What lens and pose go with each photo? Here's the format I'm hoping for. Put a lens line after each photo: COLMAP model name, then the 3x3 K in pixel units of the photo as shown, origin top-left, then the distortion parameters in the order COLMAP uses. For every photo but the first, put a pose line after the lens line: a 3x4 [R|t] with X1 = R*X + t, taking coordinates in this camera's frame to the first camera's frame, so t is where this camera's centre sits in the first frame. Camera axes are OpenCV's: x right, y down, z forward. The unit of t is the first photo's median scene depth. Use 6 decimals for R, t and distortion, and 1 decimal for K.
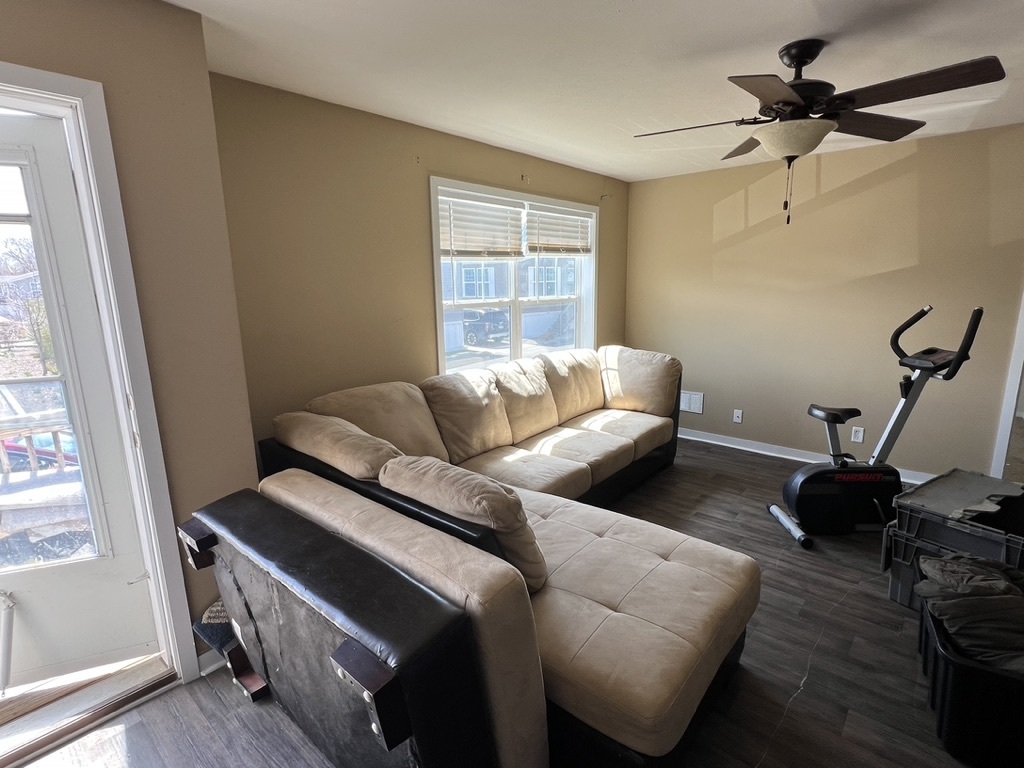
lens RADIAL K [[505.1, 0, 513.9], [0, 505.1, 386.8], [0, 0, 1]] dist [0.002944, -0.000638]
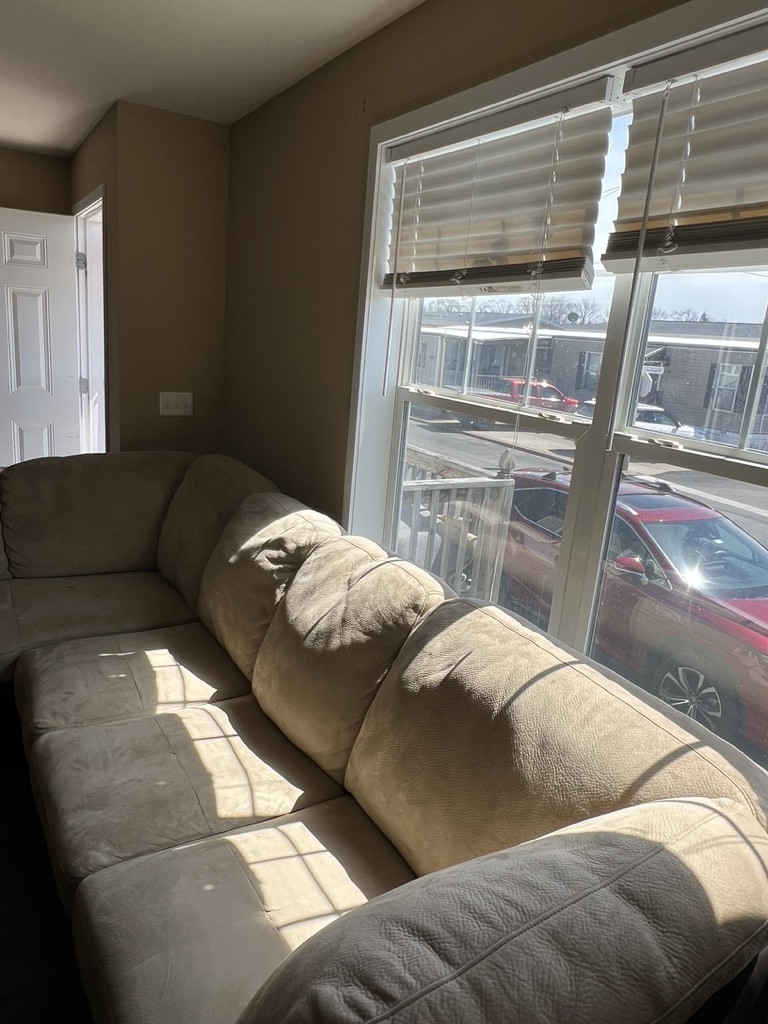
lens RADIAL K [[705.6, 0, 386.1], [0, 705.6, 513.0], [0, 0, 1]] dist [-0.002214, 0.001435]
pose [[-0.312606, 0.222565, -0.923440, 0.470633], [-0.270550, 0.911033, 0.311163, -0.239883], [0.910538, 0.347109, -0.224579, 1.081879]]
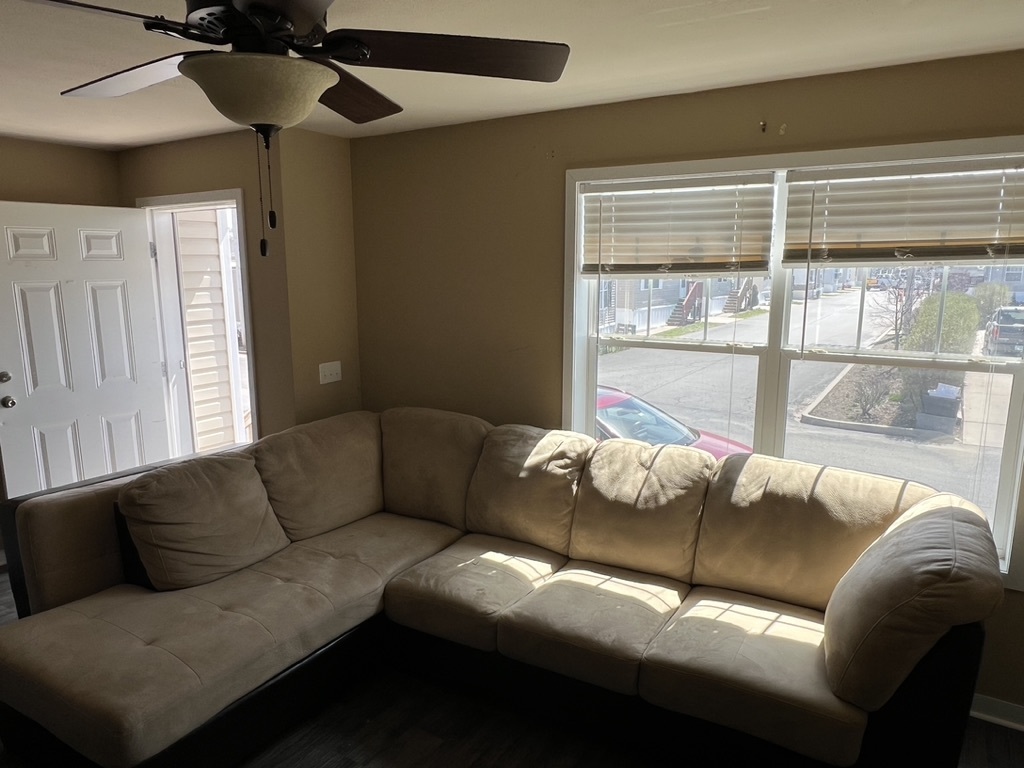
lens RADIAL K [[705.6, 0, 532.1], [0, 705.6, 394.8], [0, 0, 1]] dist [-0.002214, 0.001435]
pose [[0.175292, 0.189132, -0.966179, 0.759239], [-0.206603, 0.966589, 0.151728, -0.200067], [0.962594, 0.173019, 0.208511, 0.652580]]
